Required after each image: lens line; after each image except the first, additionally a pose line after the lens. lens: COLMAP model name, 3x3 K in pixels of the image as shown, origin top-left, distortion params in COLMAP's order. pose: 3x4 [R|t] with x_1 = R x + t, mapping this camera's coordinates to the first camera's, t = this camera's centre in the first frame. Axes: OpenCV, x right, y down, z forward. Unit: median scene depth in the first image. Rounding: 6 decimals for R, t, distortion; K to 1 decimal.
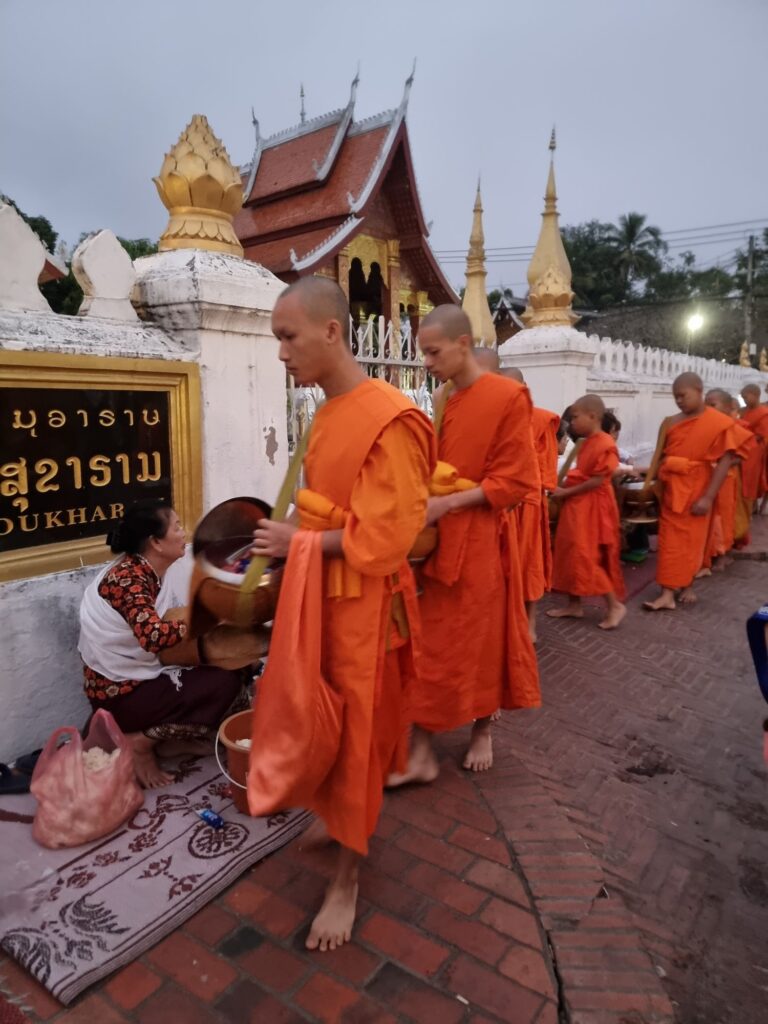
lens RADIAL K [[716.9, 0, 355.3], [0, 716.9, 500.7], [0, 0, 1]] dist [0.064118, -0.045990]
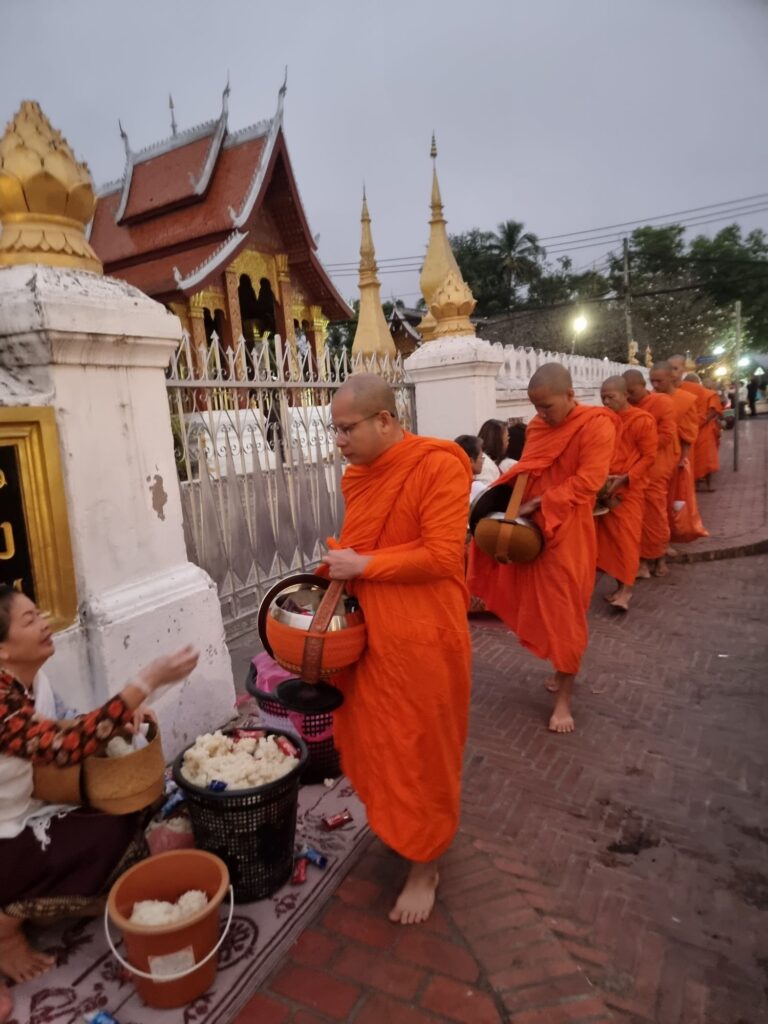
lens RADIAL K [[716.9, 0, 359.3], [0, 716.9, 519.1], [0, 0, 1]] dist [0.064118, -0.045990]
pose [[0.987917, -0.086317, 0.128725, 0.004228], [0.085801, 0.996266, 0.009565, -0.044605], [-0.129070, 0.001596, 0.991634, 0.156160]]
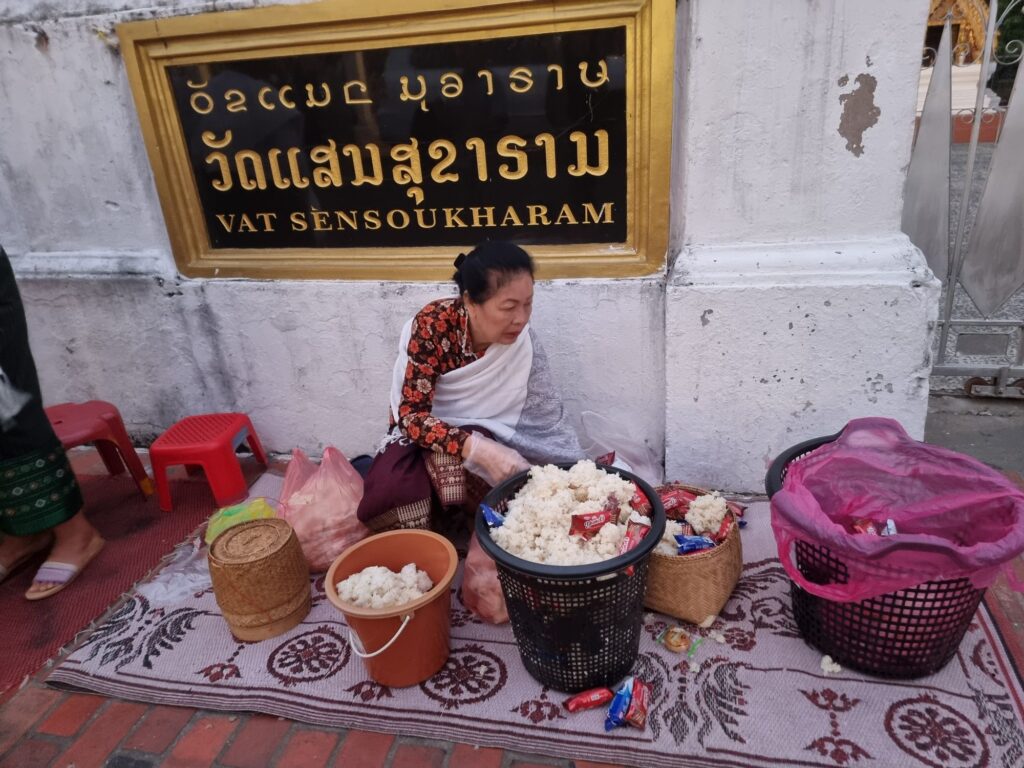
lens RADIAL K [[716.9, 0, 519.7], [0, 716.9, 380.7], [0, 0, 1]] dist [0.064118, -0.045990]
pose [[0.380745, 0.344537, -0.858095, 0.333003], [-0.044914, 0.933787, 0.355000, -0.082402], [0.923589, -0.096624, 0.371009, 0.639399]]
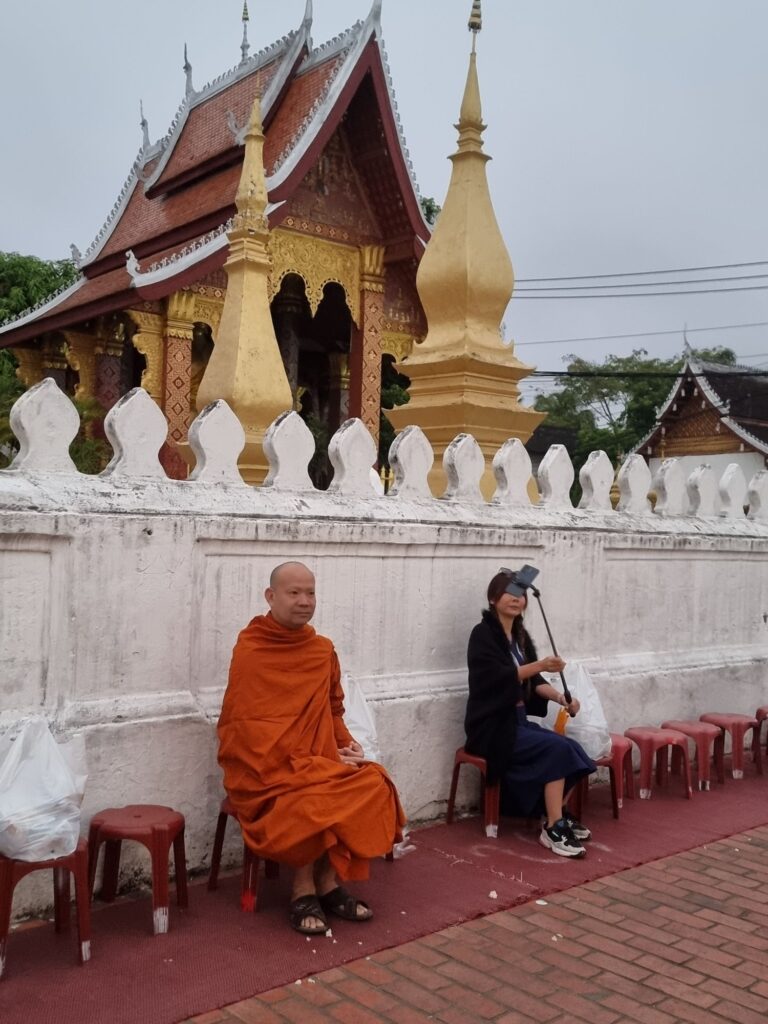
lens RADIAL K [[1085.8, 0, 383.4], [0, 1085.8, 513.0], [0, 0, 1]] dist [0.082413, 0.000000]
pose [[0.985461, 0.037182, -0.165783, 1.553060], [-0.060429, 0.988661, -0.137468, -0.268989], [0.158792, 0.145488, 0.976534, 1.444014]]
